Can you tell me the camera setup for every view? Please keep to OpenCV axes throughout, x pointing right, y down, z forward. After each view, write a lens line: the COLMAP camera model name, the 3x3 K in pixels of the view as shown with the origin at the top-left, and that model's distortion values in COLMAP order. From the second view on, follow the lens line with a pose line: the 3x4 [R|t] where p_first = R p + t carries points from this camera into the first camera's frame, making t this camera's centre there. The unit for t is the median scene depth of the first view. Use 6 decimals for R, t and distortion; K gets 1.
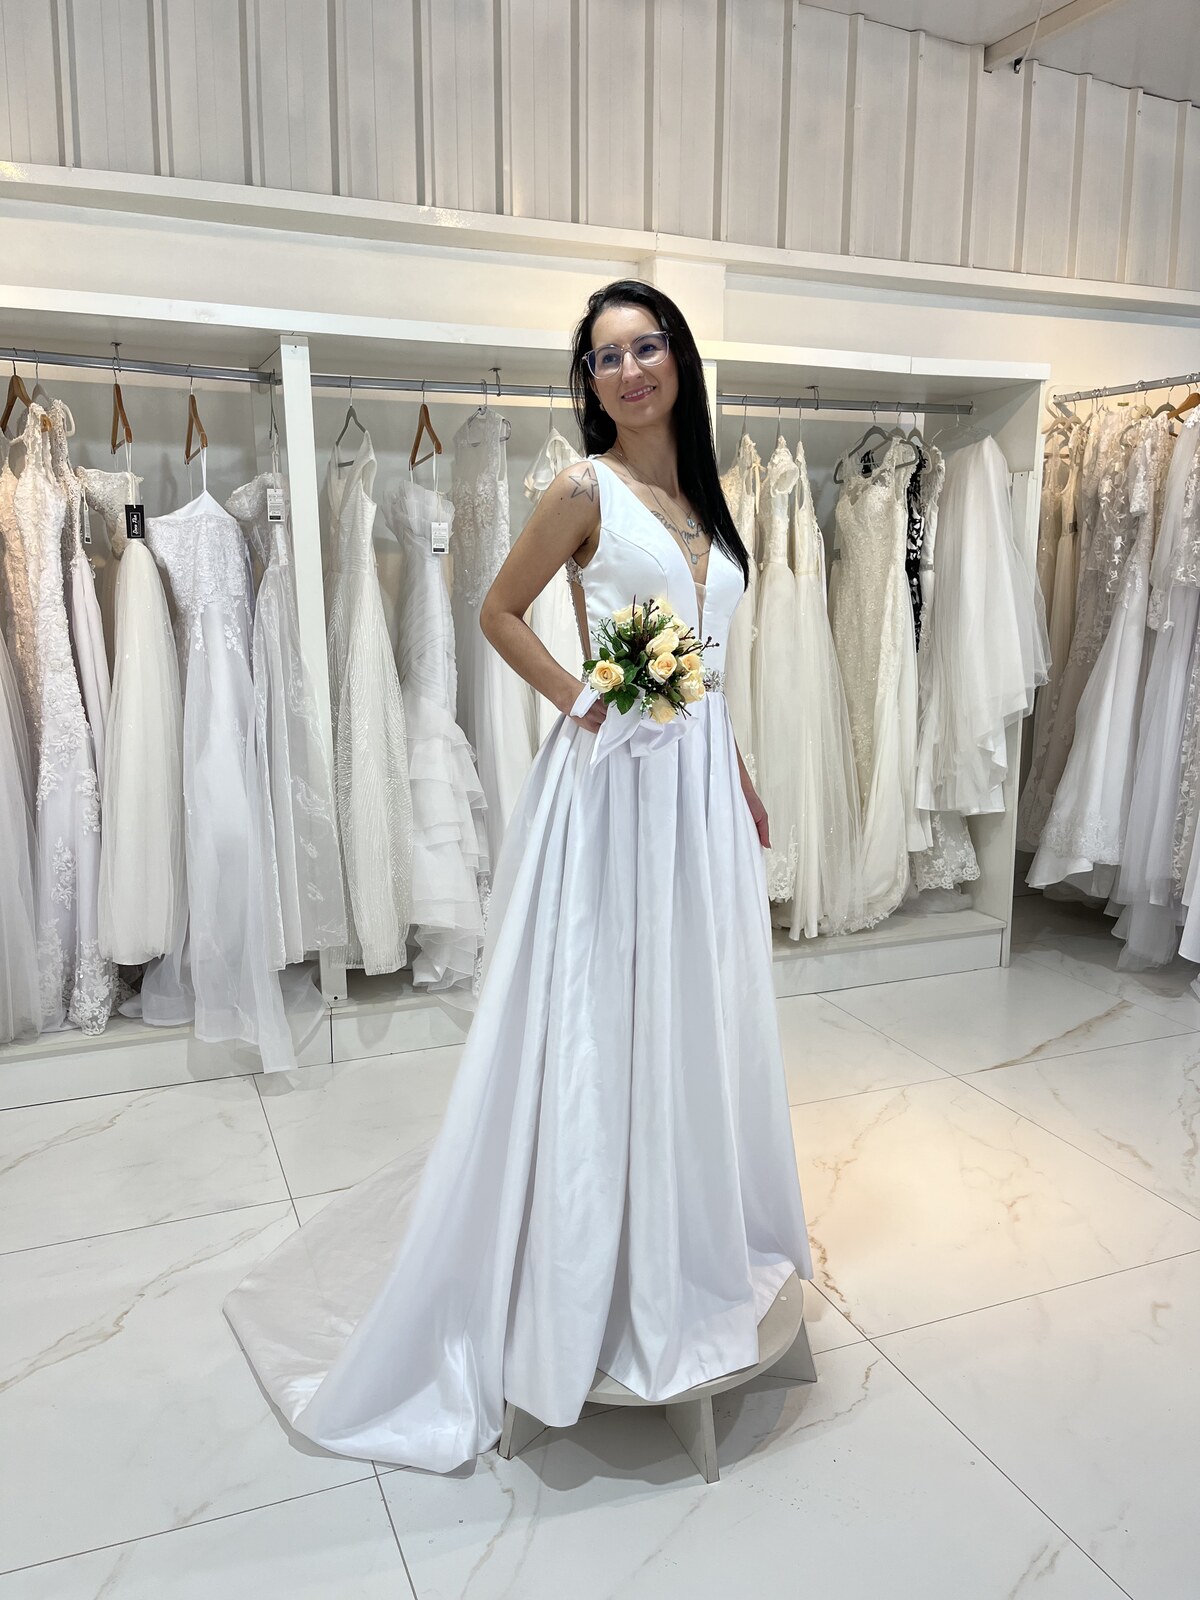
lens RADIAL K [[1228.4, 0, 582.2], [0, 1228.4, 812.9], [0, 0, 1]] dist [0.035529, -0.049834]
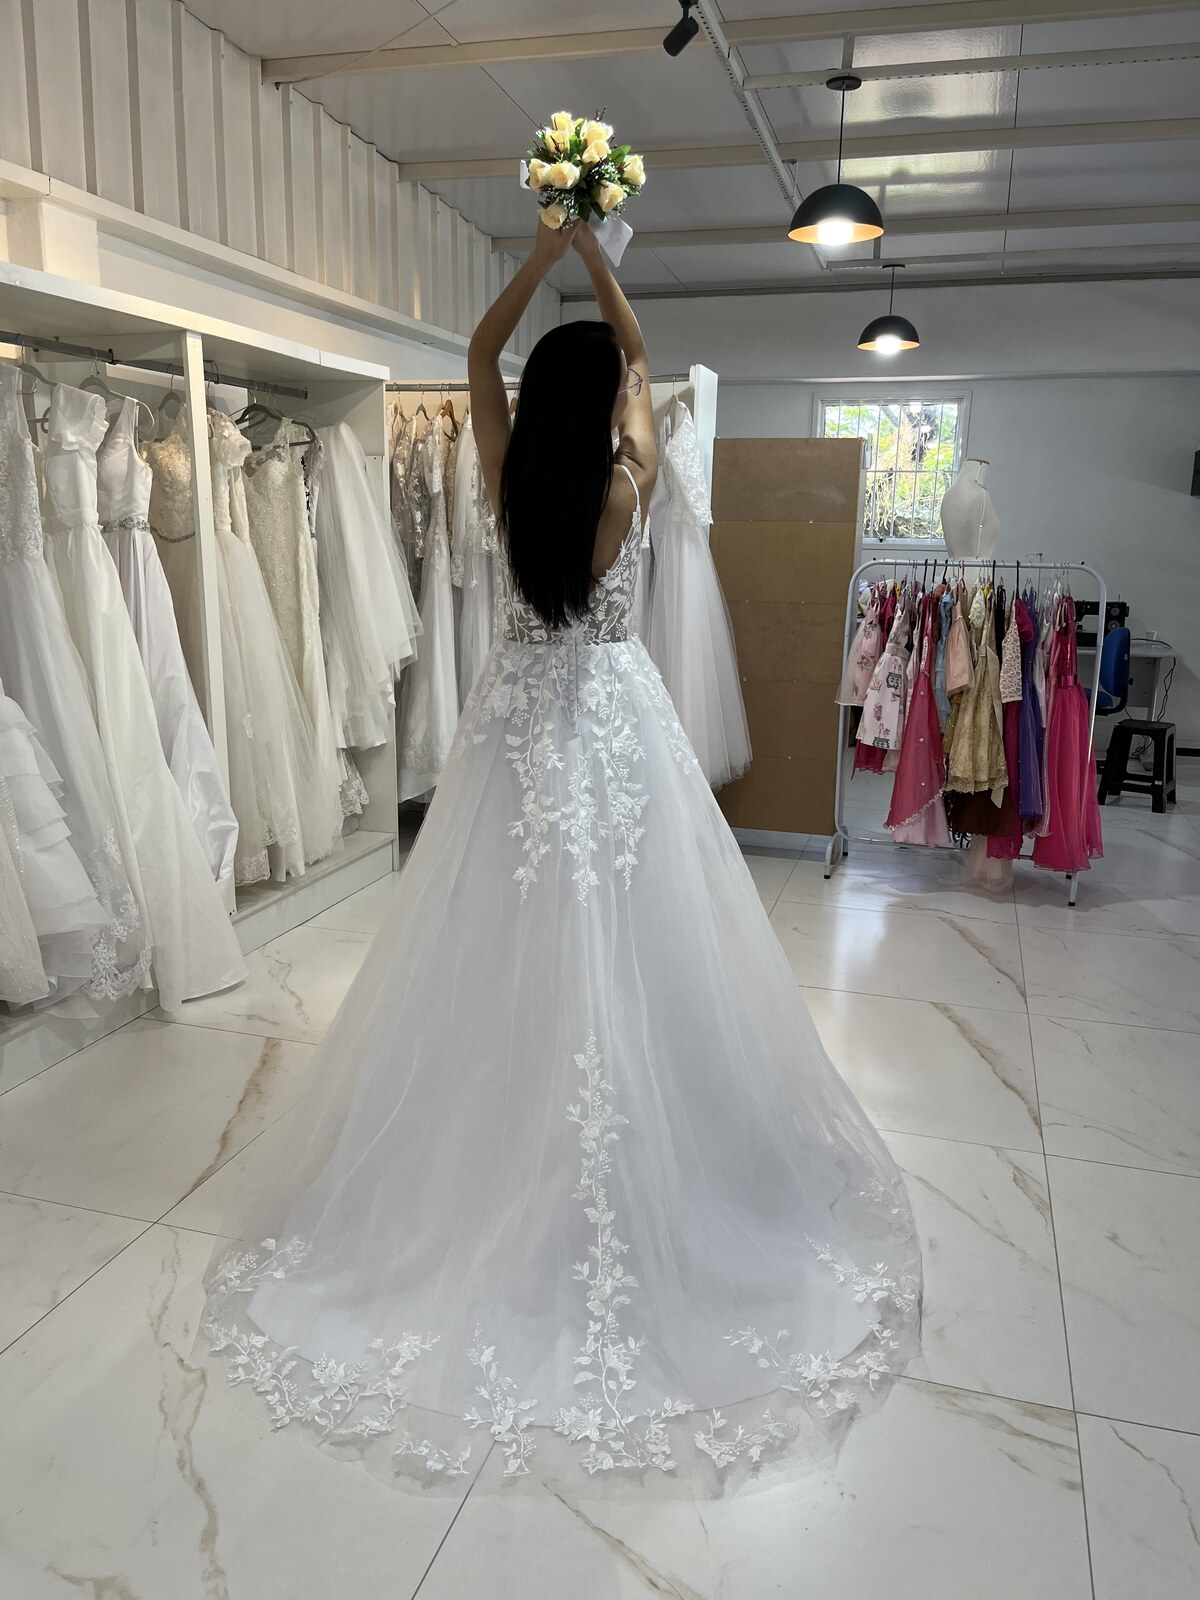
lens RADIAL K [[1228.4, 0, 615.0], [0, 1228.4, 819.3], [0, 0, 1]] dist [0.035529, -0.049834]
pose [[0.608231, -0.170052, 0.775330, -0.491582], [0.133217, 0.984796, 0.111487, -0.033166], [-0.782501, 0.035478, 0.621638, 0.093306]]
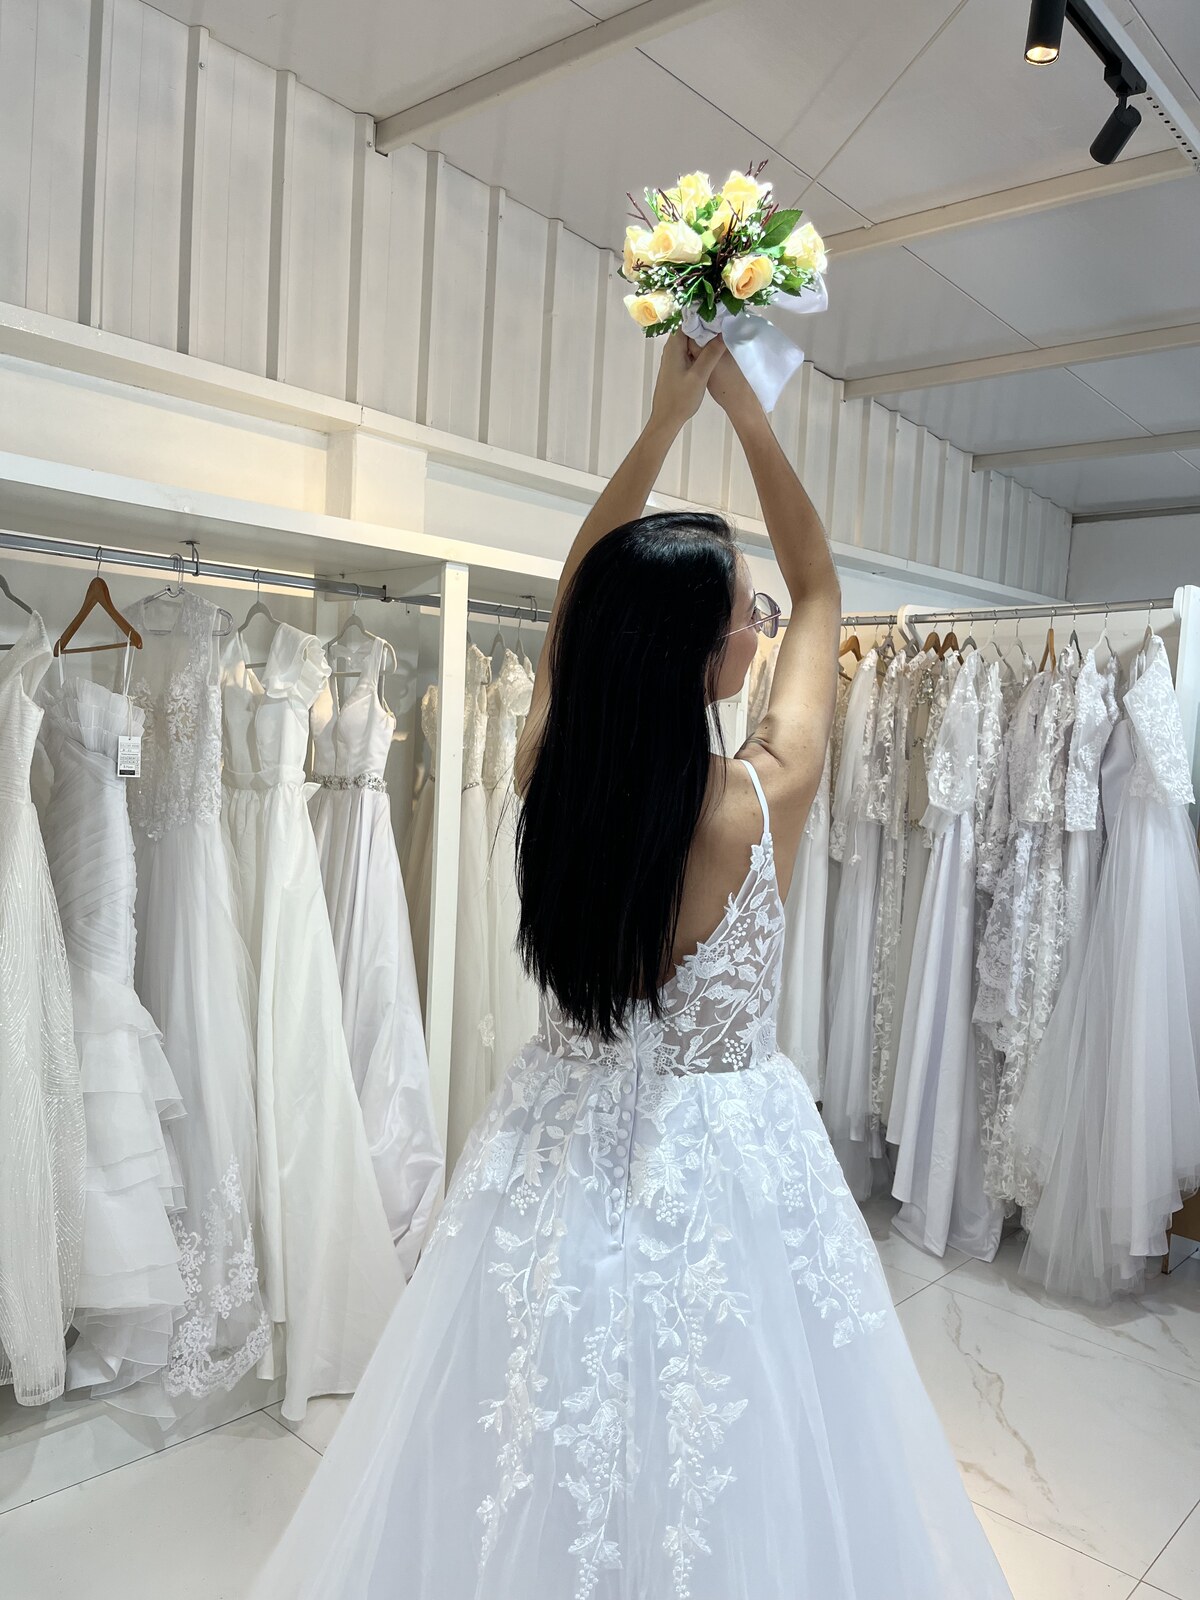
lens RADIAL K [[1228.4, 0, 591.5], [0, 1228.4, 806.8], [0, 0, 1]] dist [0.035529, -0.049834]
pose [[0.899936, 0.021876, 0.435472, -0.165036], [0.031729, 0.992807, -0.115444, -0.086999], [-0.434865, 0.117709, 0.892769, 0.193832]]
